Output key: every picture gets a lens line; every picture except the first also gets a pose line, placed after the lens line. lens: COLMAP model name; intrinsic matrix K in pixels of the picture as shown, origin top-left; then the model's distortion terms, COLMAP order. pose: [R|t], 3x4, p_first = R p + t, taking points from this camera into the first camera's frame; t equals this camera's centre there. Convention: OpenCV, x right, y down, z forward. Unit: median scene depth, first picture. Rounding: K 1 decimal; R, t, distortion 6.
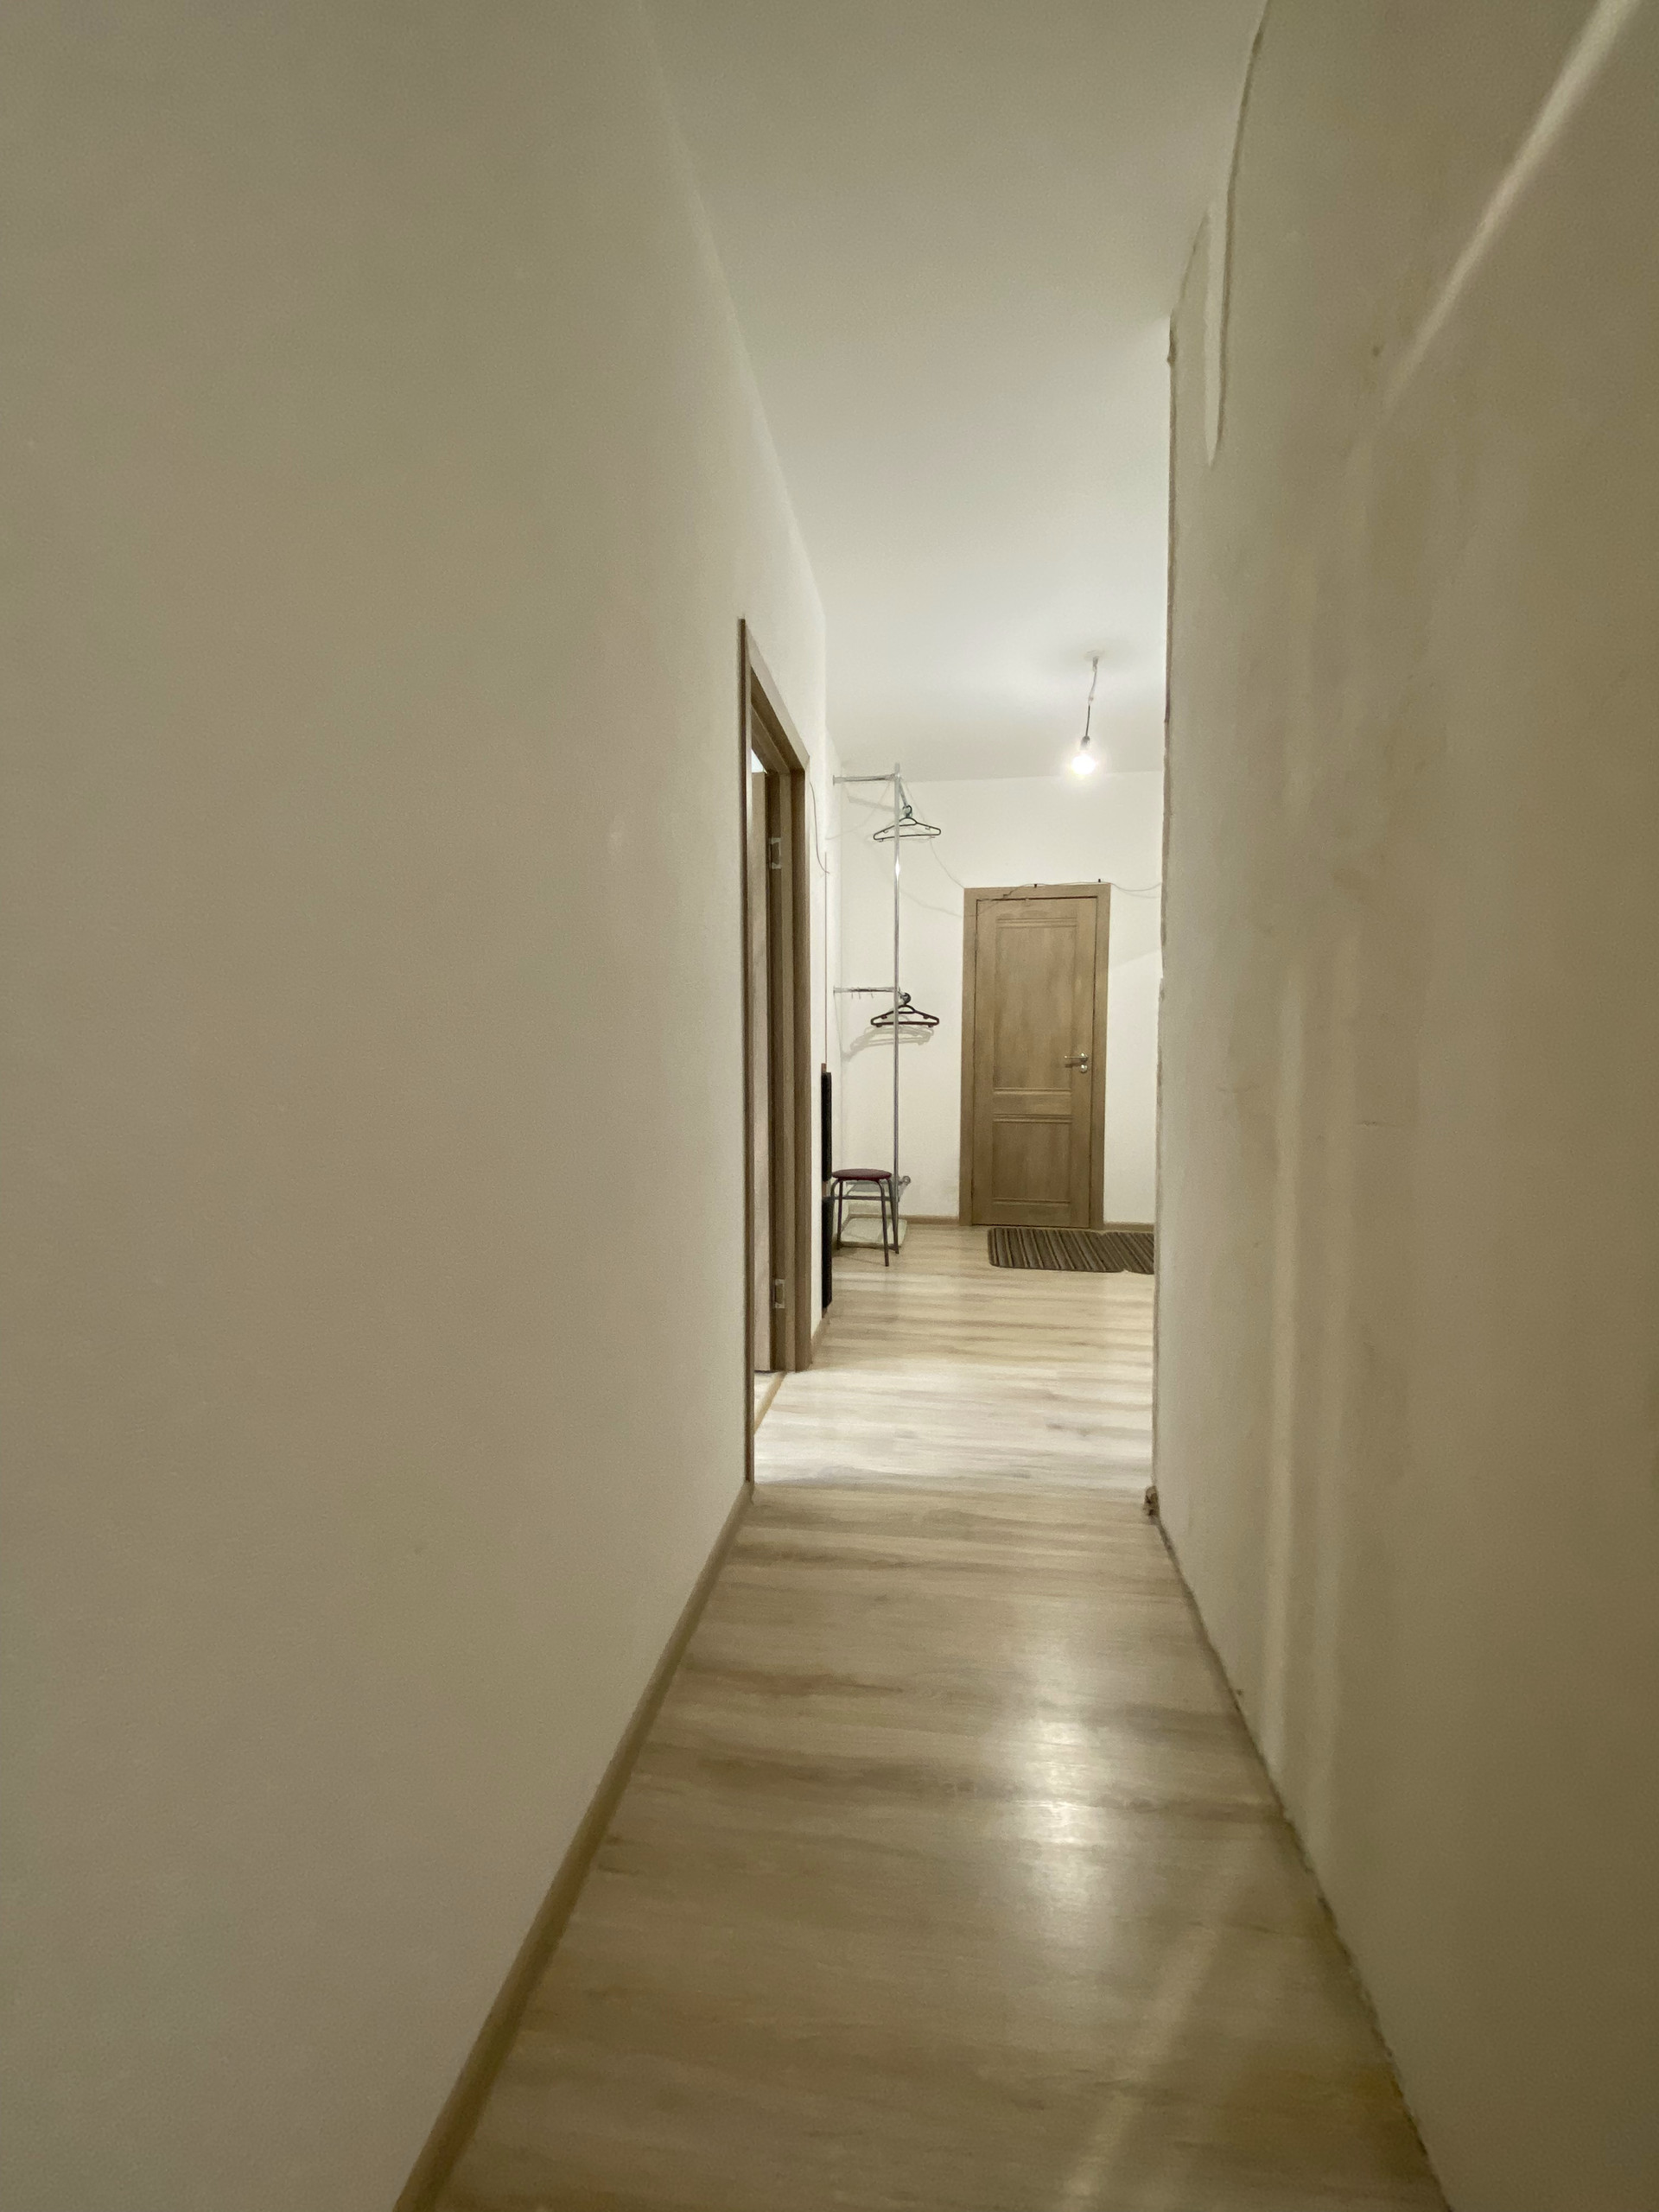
lens RADIAL K [[901.8, 0, 817.9], [0, 901.8, 1115.6], [0, 0, 1]] dist [0.013198, -0.016888]
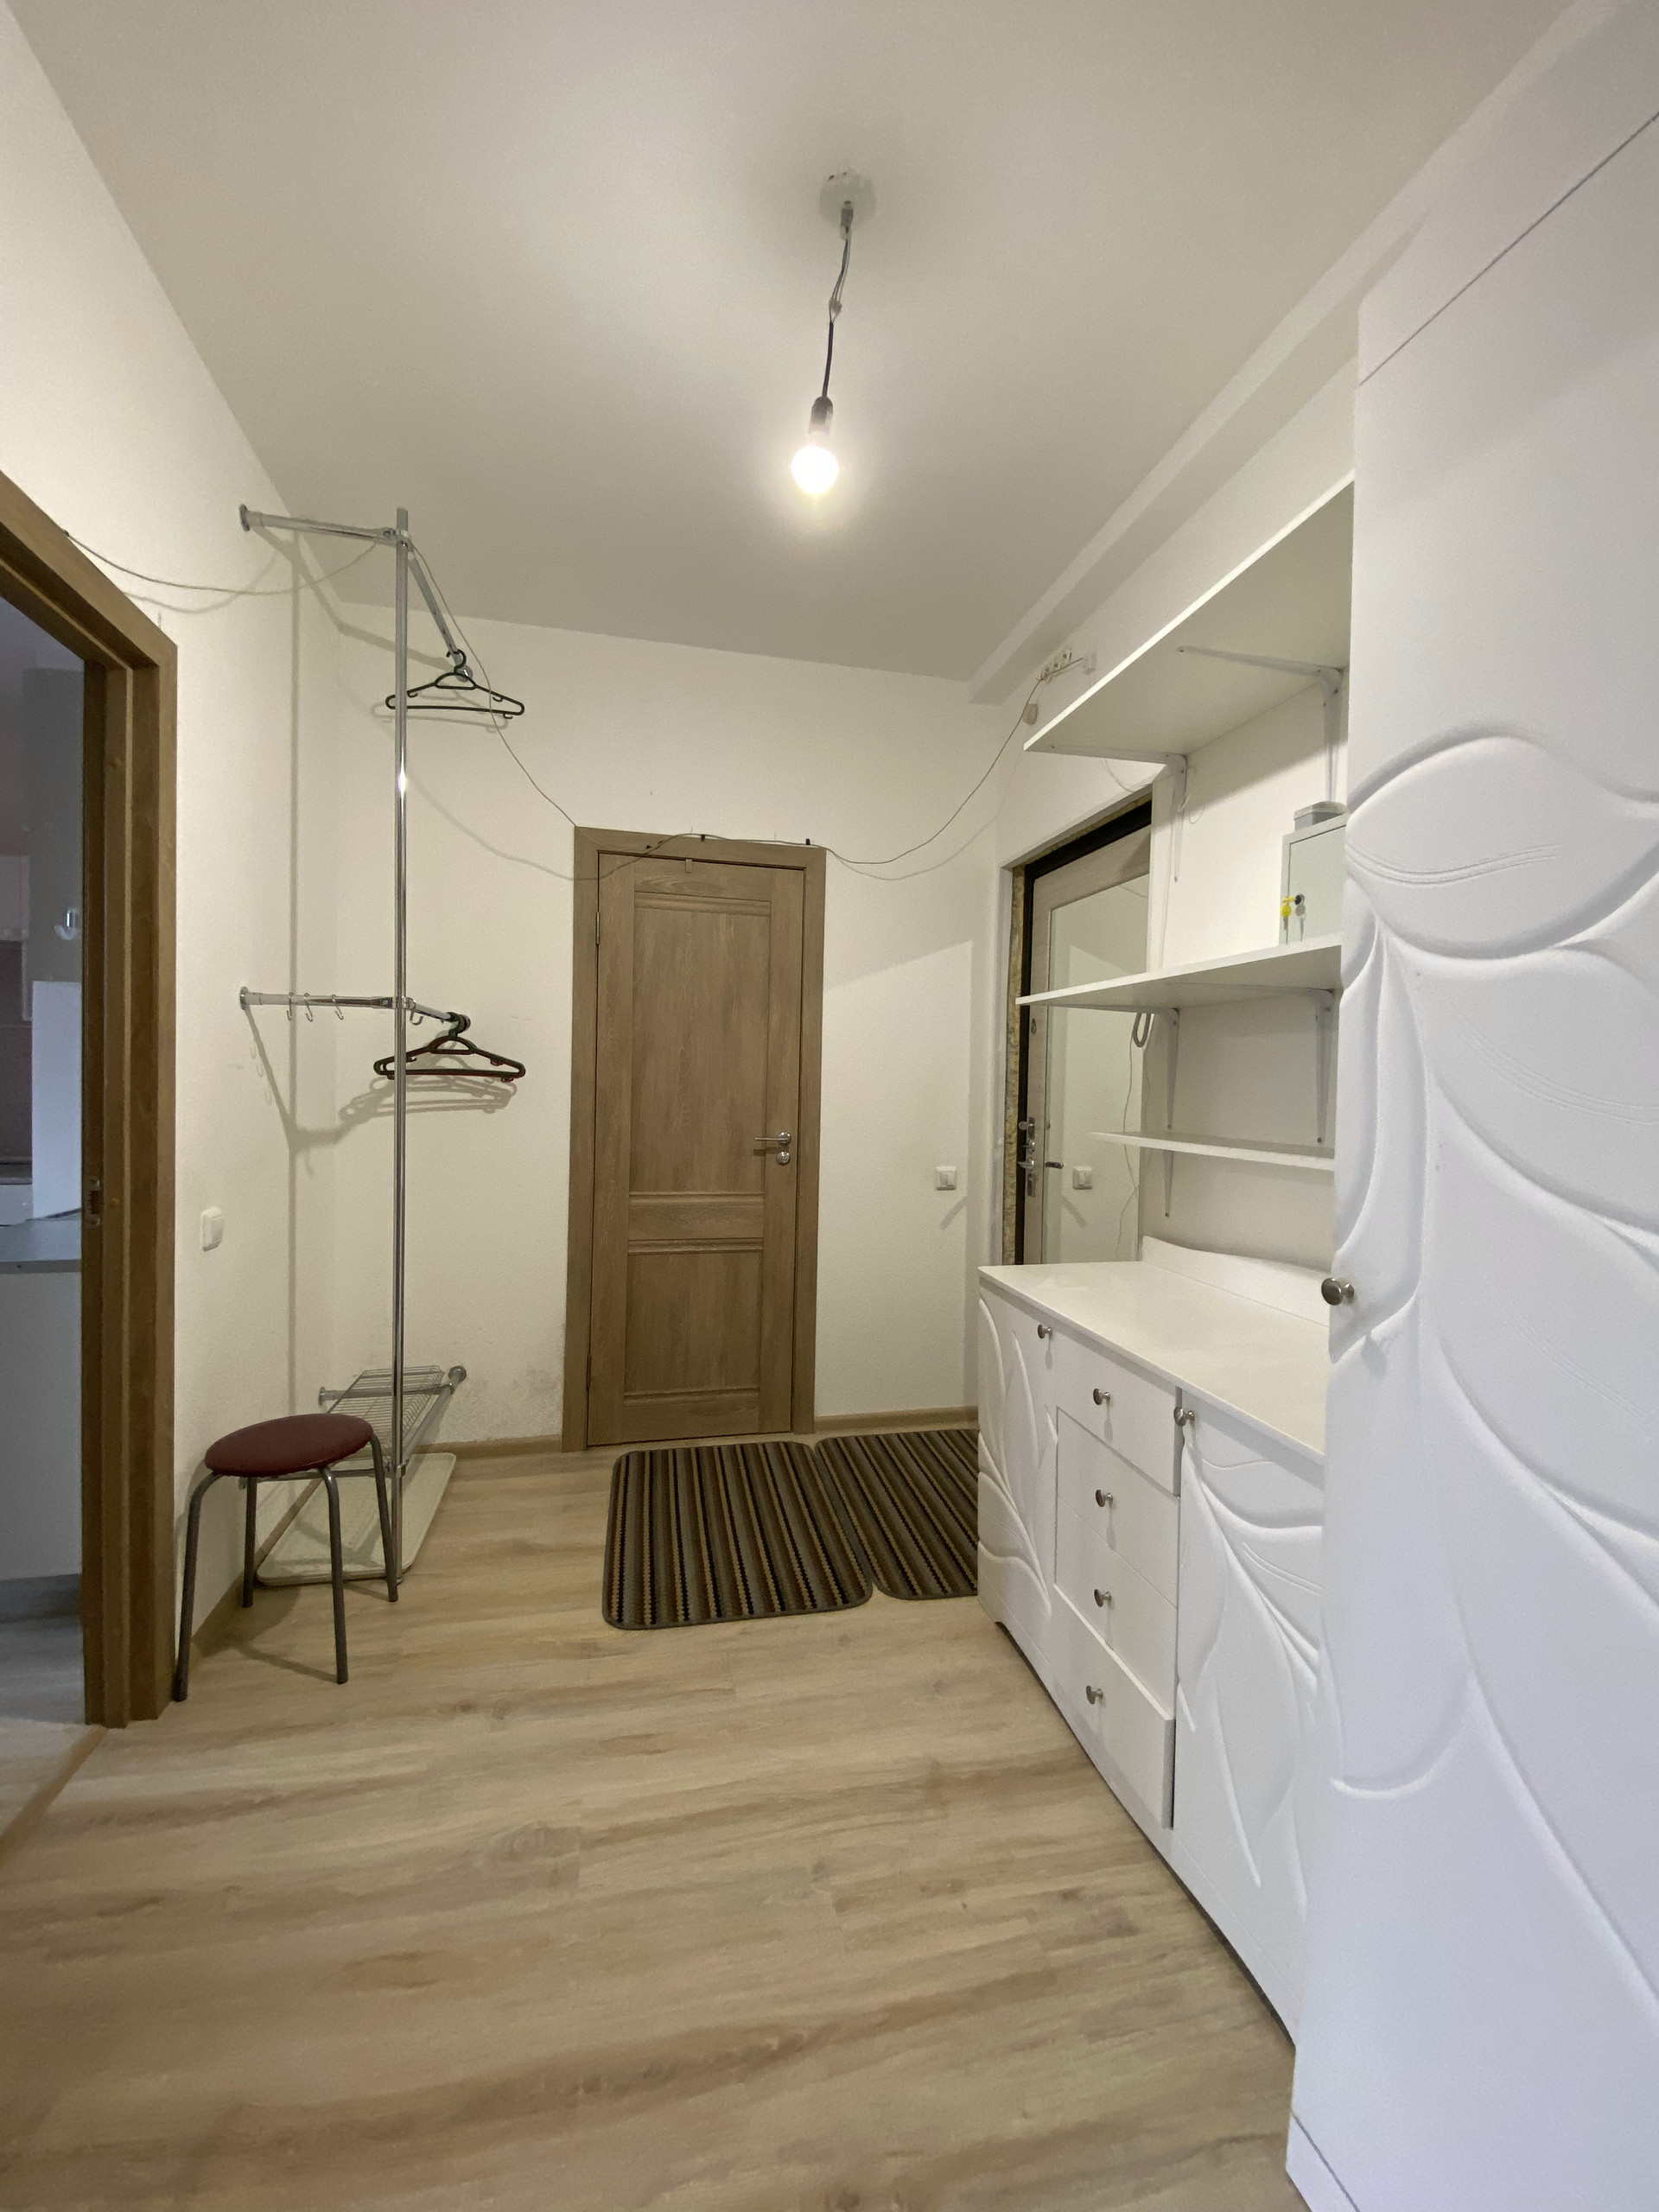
lens RADIAL K [[901.8, 0, 827.4], [0, 901.8, 1101.4], [0, 0, 1]] dist [0.013198, -0.016888]
pose [[0.931308, 0.011839, 0.364040, 0.108202], [0.006485, 0.998774, -0.049073, -0.059546], [-0.364174, 0.048063, 0.930090, 0.446566]]
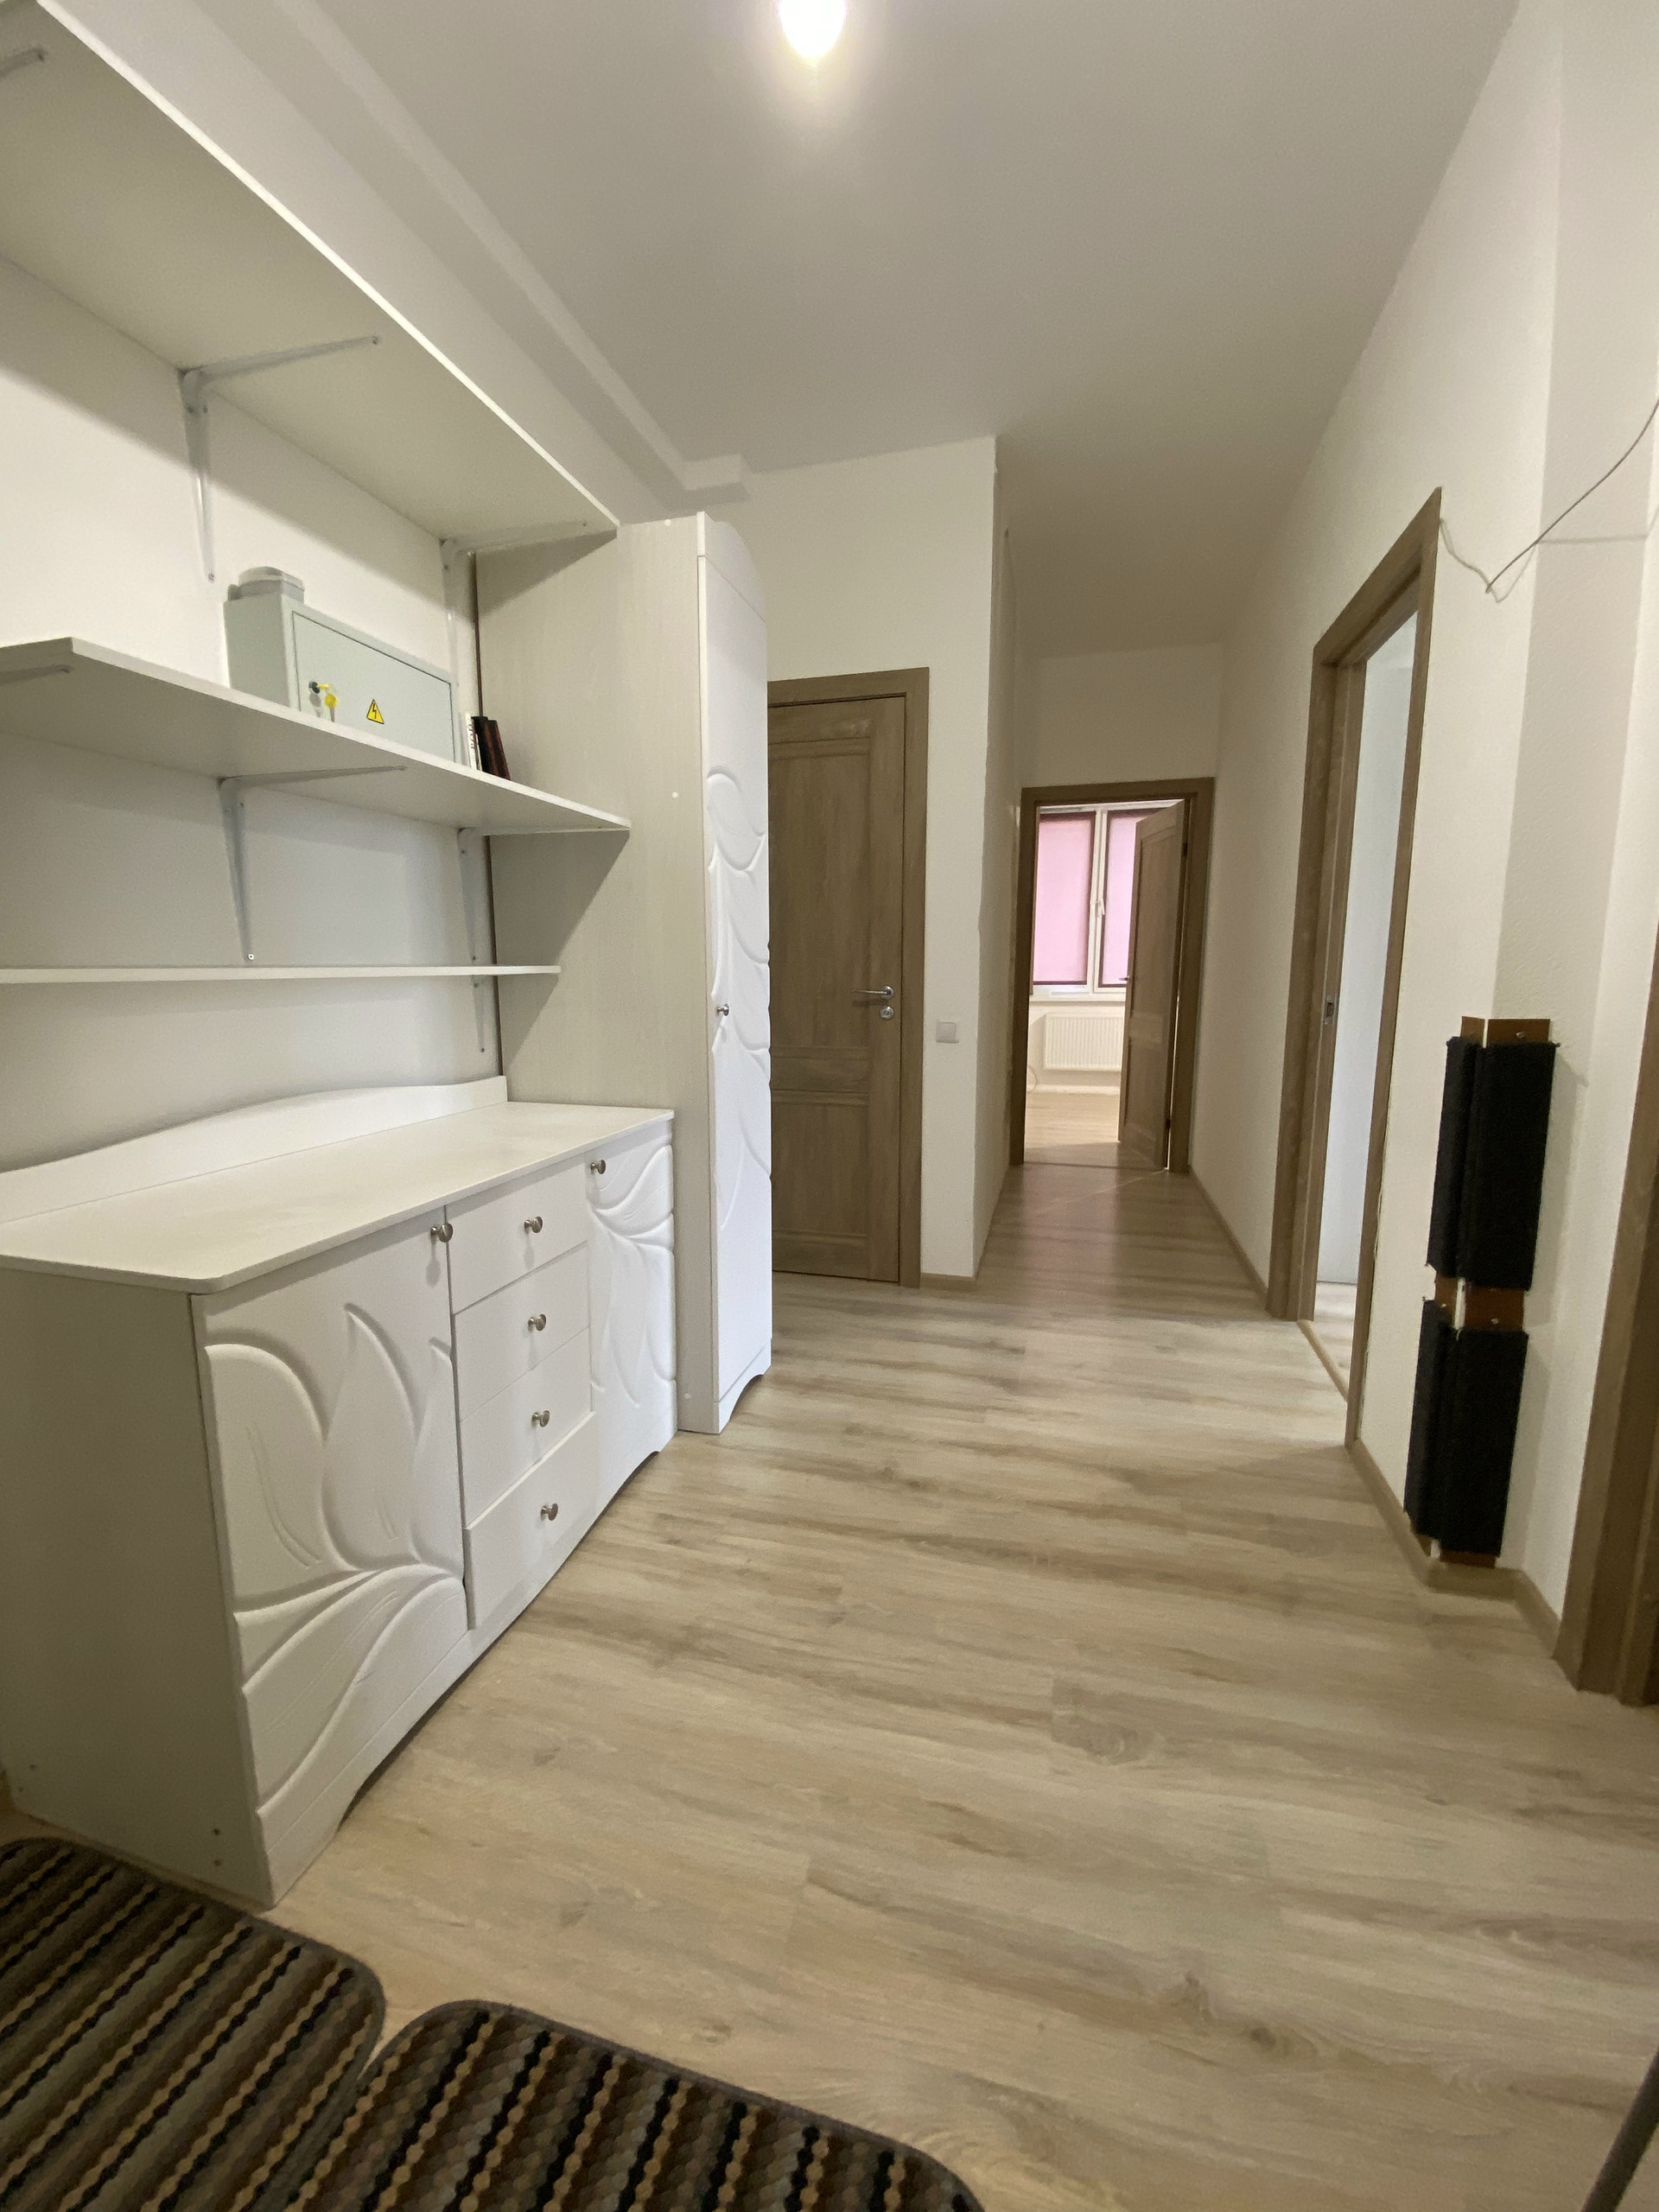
lens RADIAL K [[901.8, 0, 819.5], [0, 901.8, 1099.7], [0, 0, 1]] dist [0.013198, -0.016888]
pose [[-0.992354, -0.011201, 0.122916, 0.175651], [0.015571, 0.976556, 0.214699, -0.075508], [-0.122439, 0.214971, -0.968915, 0.948805]]
